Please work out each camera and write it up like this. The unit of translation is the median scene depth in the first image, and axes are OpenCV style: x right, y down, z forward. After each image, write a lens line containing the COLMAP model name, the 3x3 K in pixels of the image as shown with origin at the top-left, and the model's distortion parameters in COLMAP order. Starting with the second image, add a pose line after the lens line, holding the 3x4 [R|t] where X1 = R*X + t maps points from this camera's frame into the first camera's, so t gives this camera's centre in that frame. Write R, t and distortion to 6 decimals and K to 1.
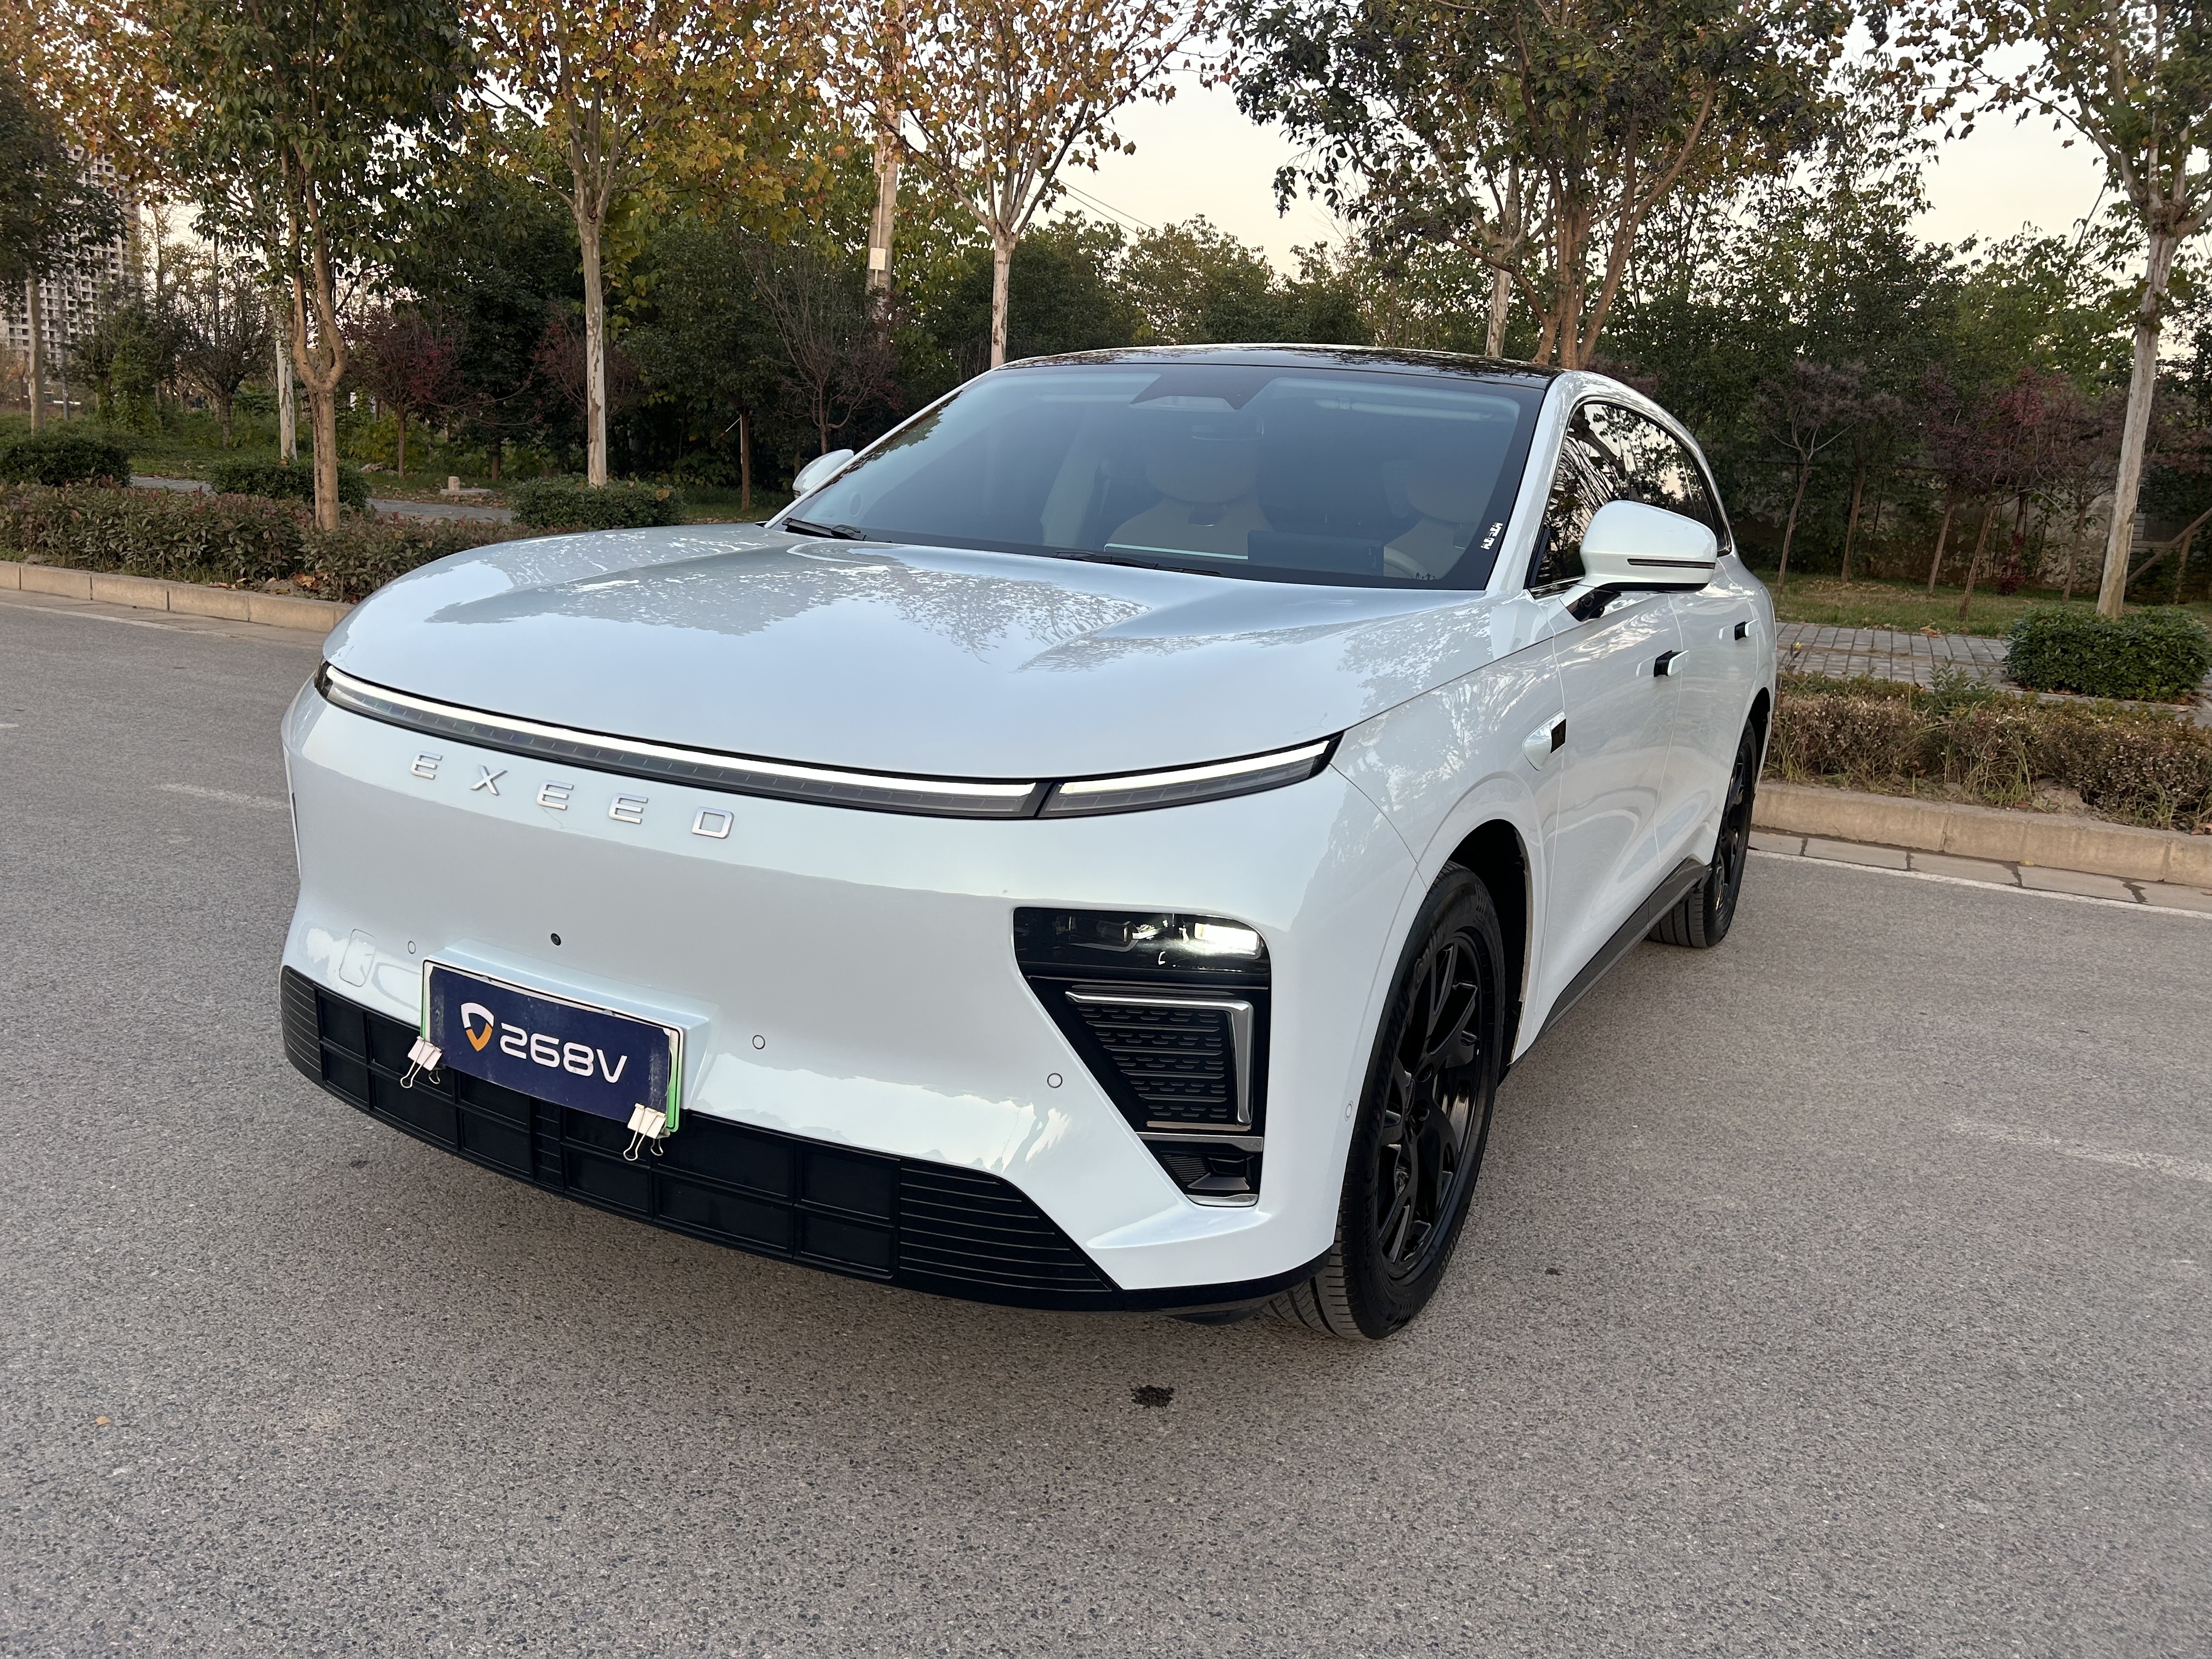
lens RADIAL K [[1665.0, 0, 1110.8], [0, 1665.0, 810.2], [0, 0, 1]] dist [0.061902, -0.068353]
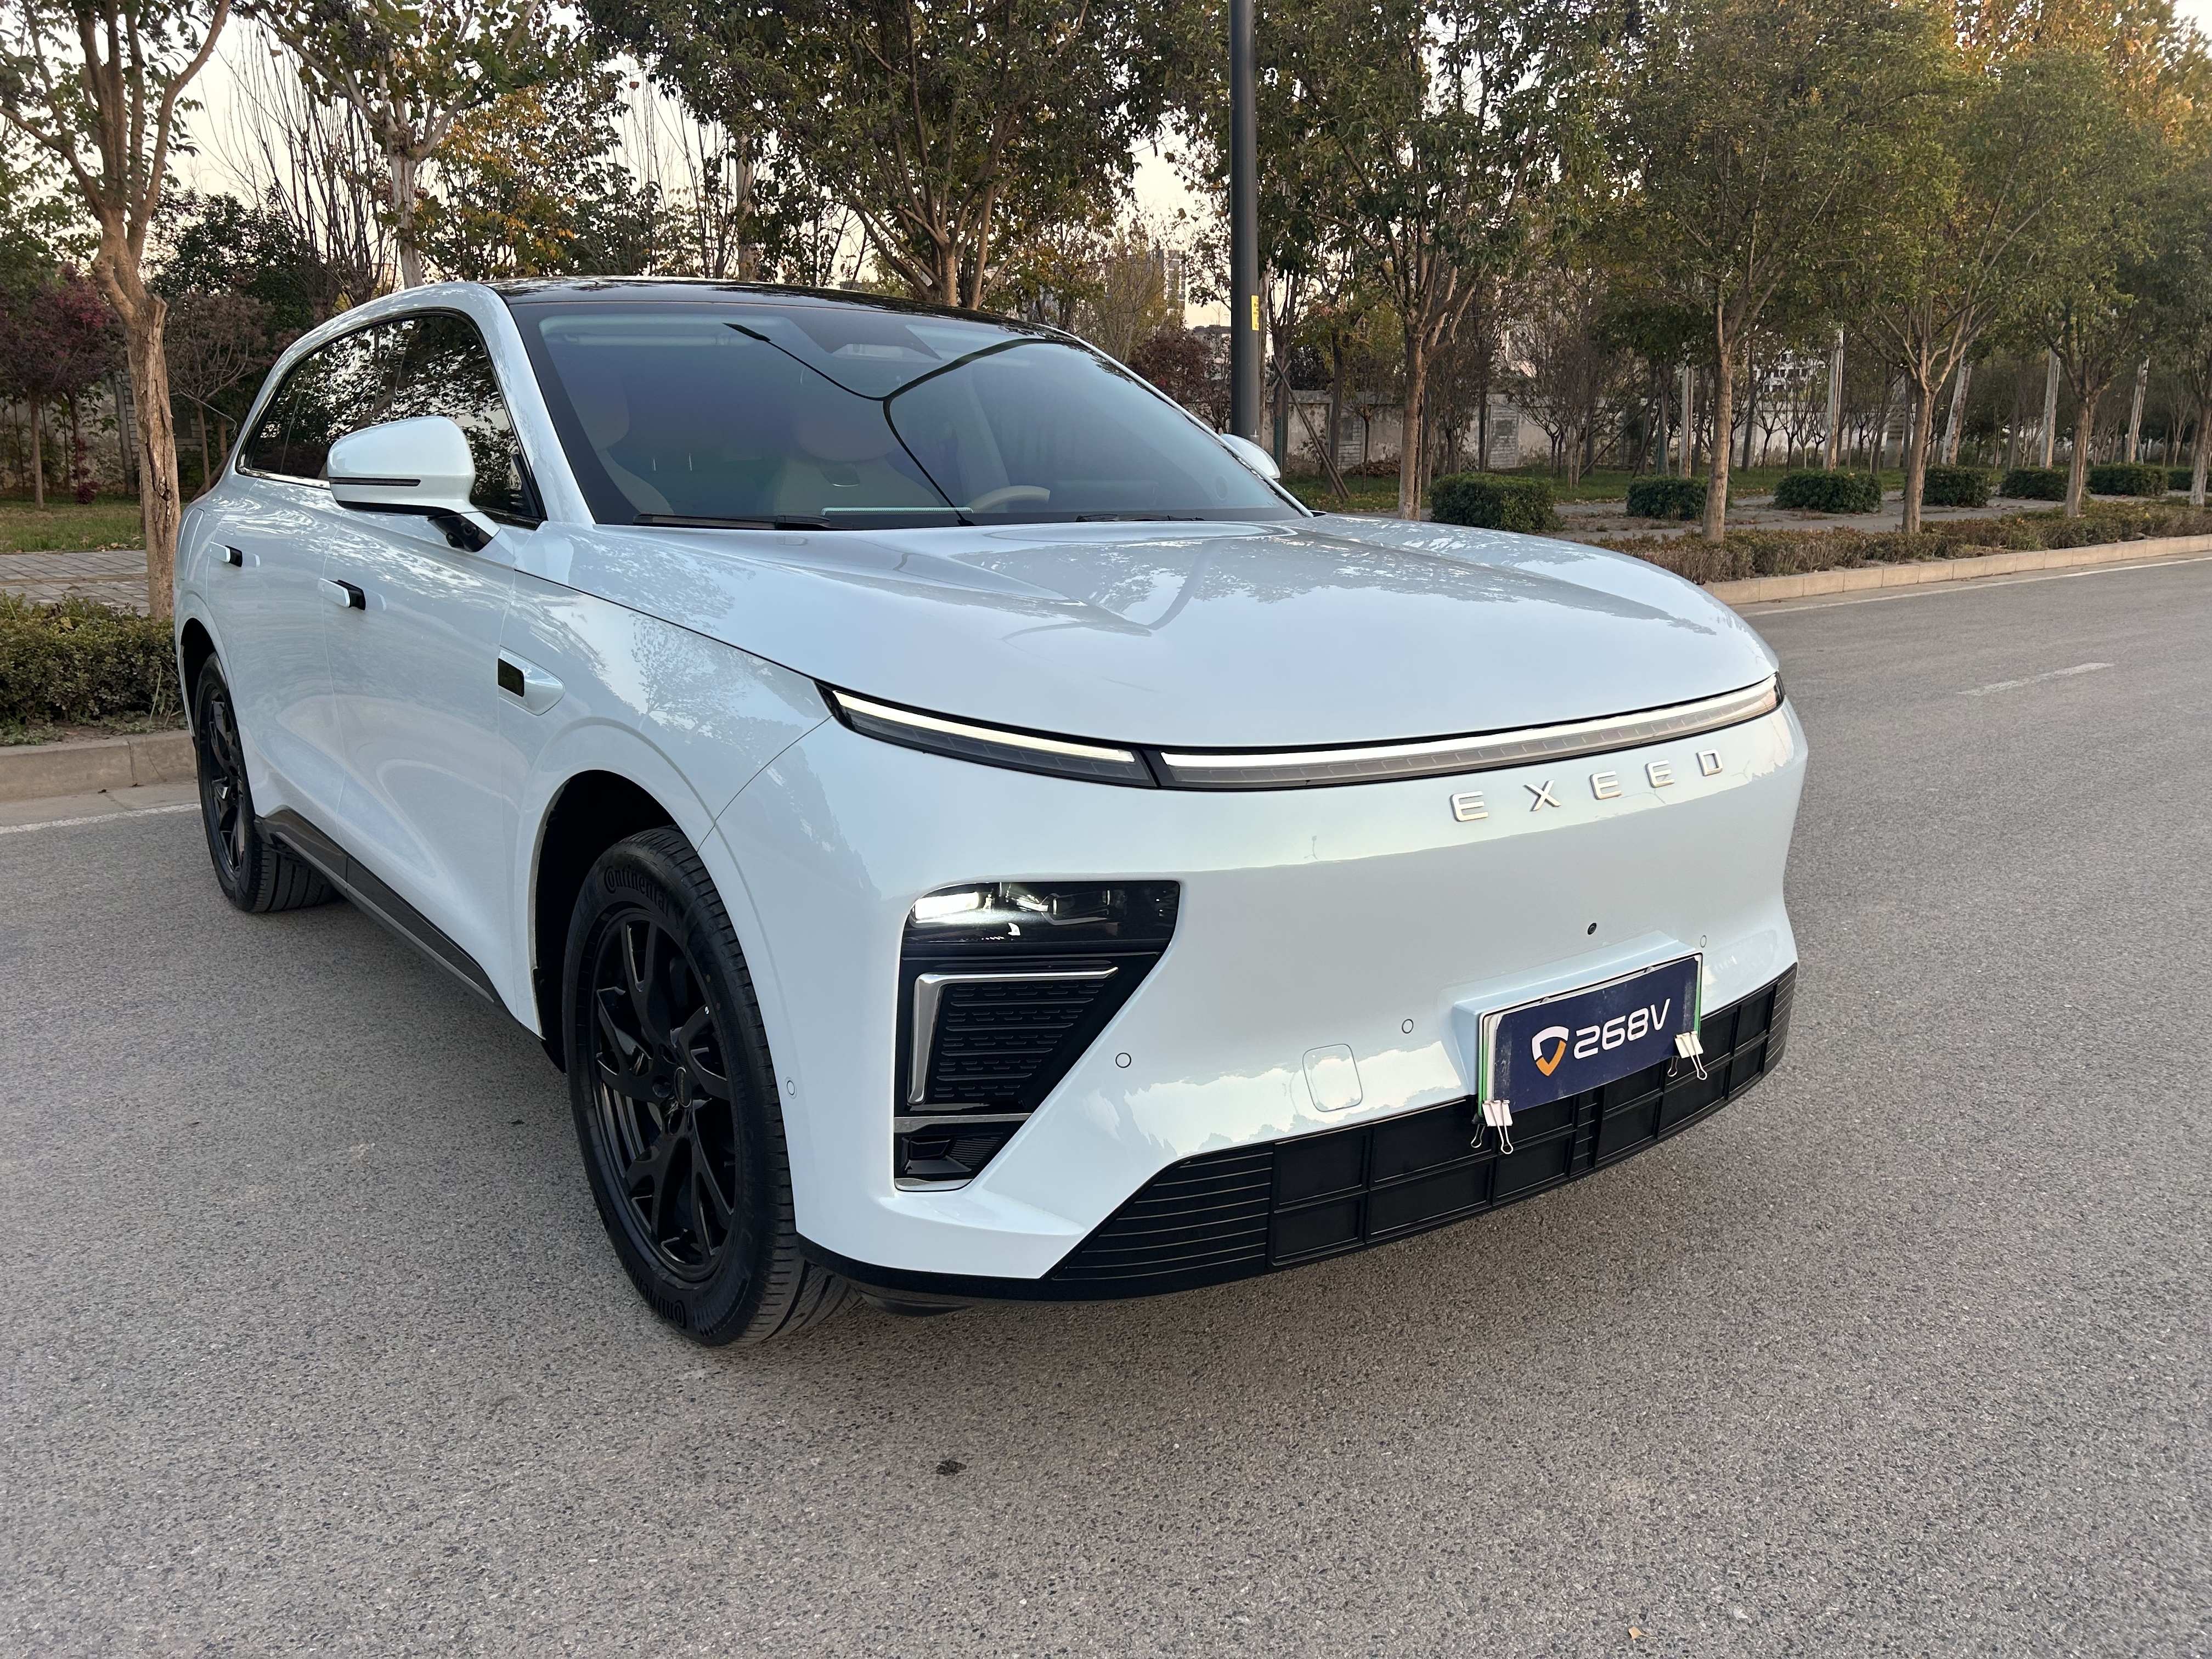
lens RADIAL K [[1665.0, 0, 1098.5], [0, 1665.0, 816.2], [0, 0, 1]] dist [0.061902, -0.068353]
pose [[0.398934, -0.258001, 0.879936, -0.794647], [0.200949, 0.960875, 0.190629, -0.144611], [-0.894691, 0.100774, 0.435170, 0.493662]]
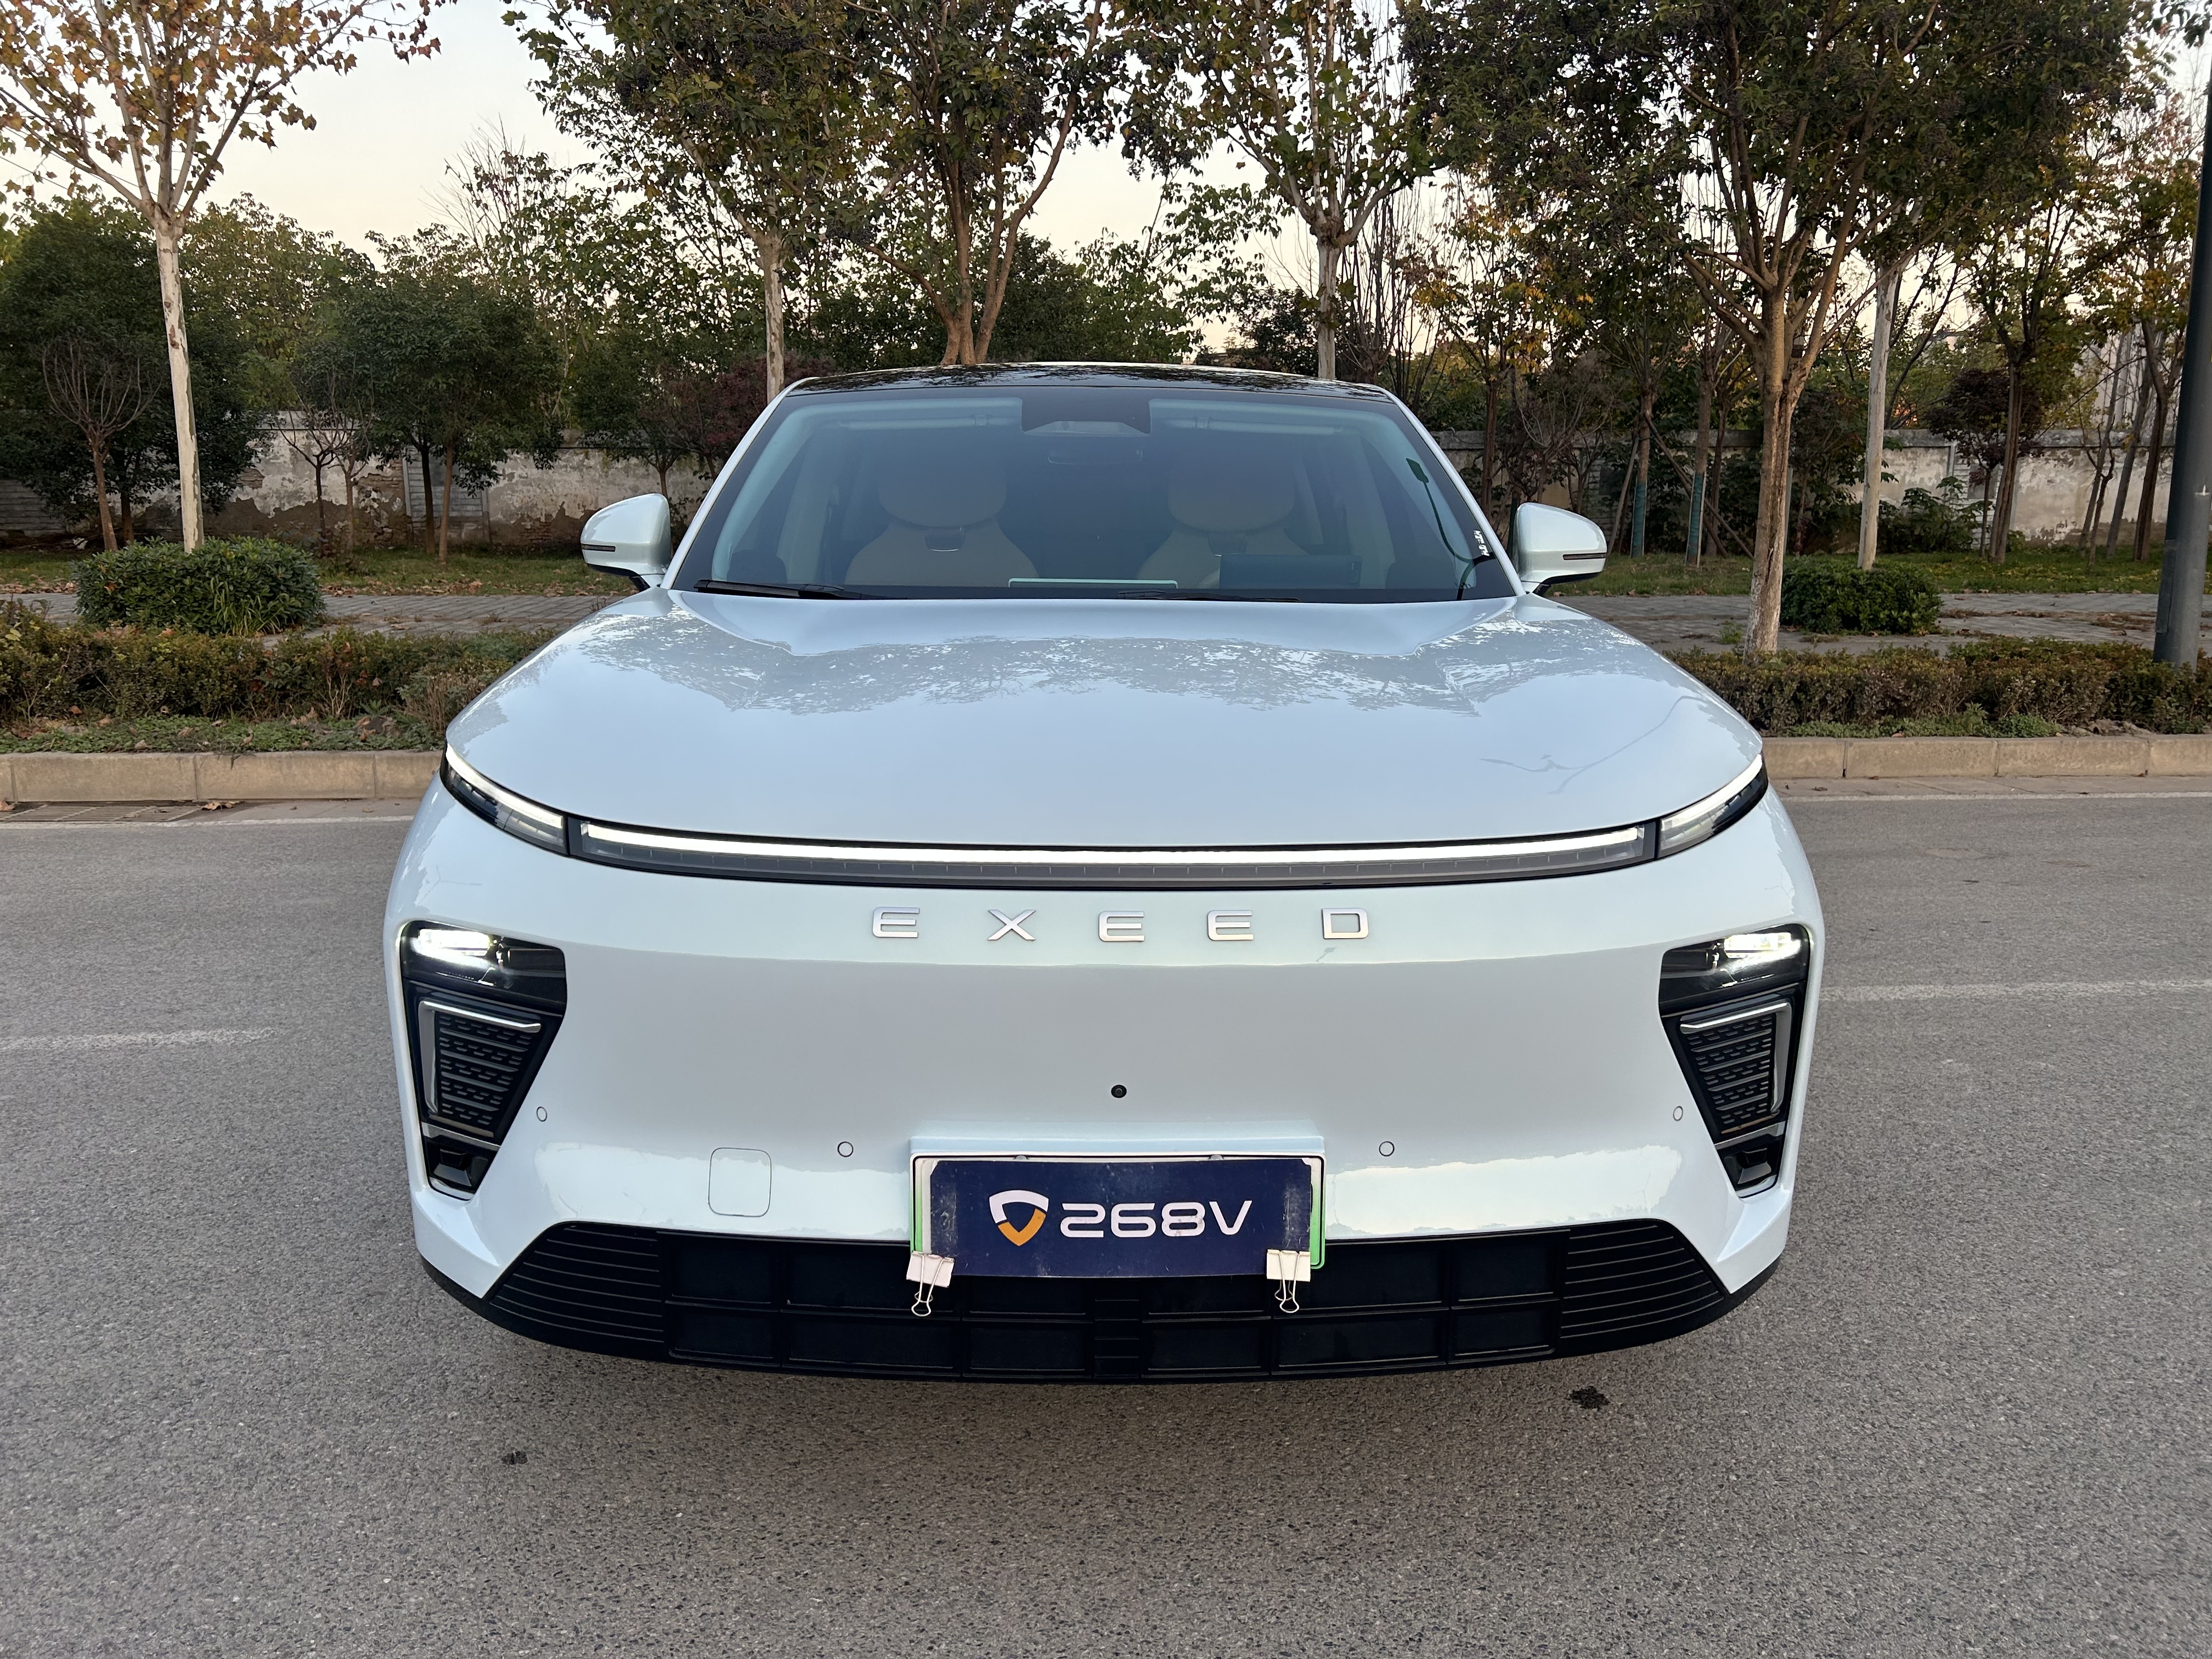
lens RADIAL K [[1665.0, 0, 1104.5], [0, 1665.0, 831.1], [0, 0, 1]] dist [0.061902, -0.068353]
pose [[0.862865, -0.155830, 0.480813, -0.439625], [0.147950, 0.987490, 0.054532, -0.062758], [-0.483296, 0.024083, 0.875126, 0.148572]]
